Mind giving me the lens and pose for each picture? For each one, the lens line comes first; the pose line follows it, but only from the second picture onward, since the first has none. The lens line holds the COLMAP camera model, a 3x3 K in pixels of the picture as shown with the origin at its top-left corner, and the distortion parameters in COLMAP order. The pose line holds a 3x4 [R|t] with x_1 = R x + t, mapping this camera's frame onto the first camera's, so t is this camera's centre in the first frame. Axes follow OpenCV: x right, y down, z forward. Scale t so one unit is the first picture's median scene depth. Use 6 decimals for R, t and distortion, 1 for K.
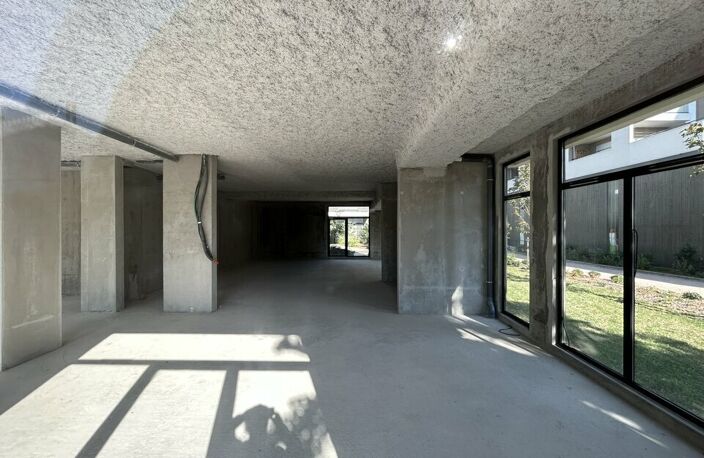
lens RADIAL K [[285.2, 0, 352.0], [0, 285.2, 229.0], [0, 0, 1]] dist [-0.001034, -0.000101]
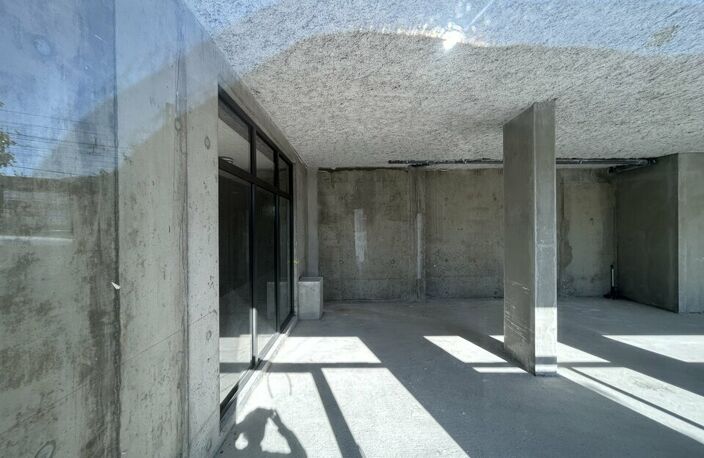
lens RADIAL K [[289.3, 0, 352.0], [0, 289.3, 229.0], [0, 0, 1]] dist [0.010872, -0.000095]
pose [[0.999734, -0.001864, 0.022978, -0.765266], [0.001866, 0.999998, -0.000045, 0.000461], [-0.022978, 0.000088, 0.999736, 0.008619]]
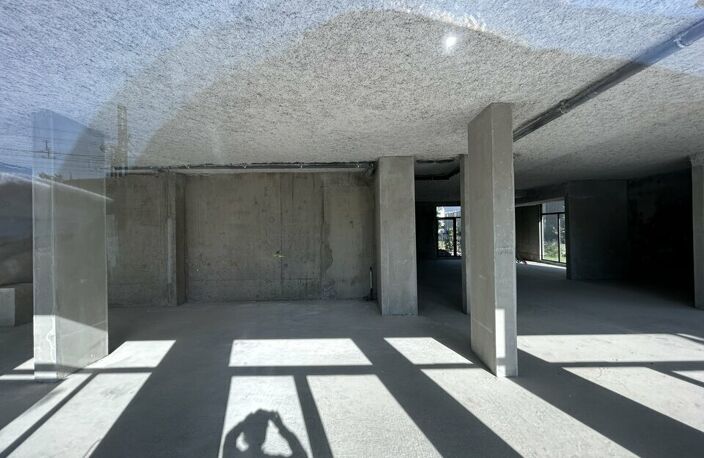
lens RADIAL K [[289.7, 0, 350.6], [0, 289.7, 225.9], [0, 0, 1]] dist [0.001858, 0.000035]
pose [[0.999848, -0.012527, 0.012145, -0.390924], [0.012684, 0.999836, -0.012932, -0.002135], [-0.011981, 0.013084, 0.999843, -0.000366]]
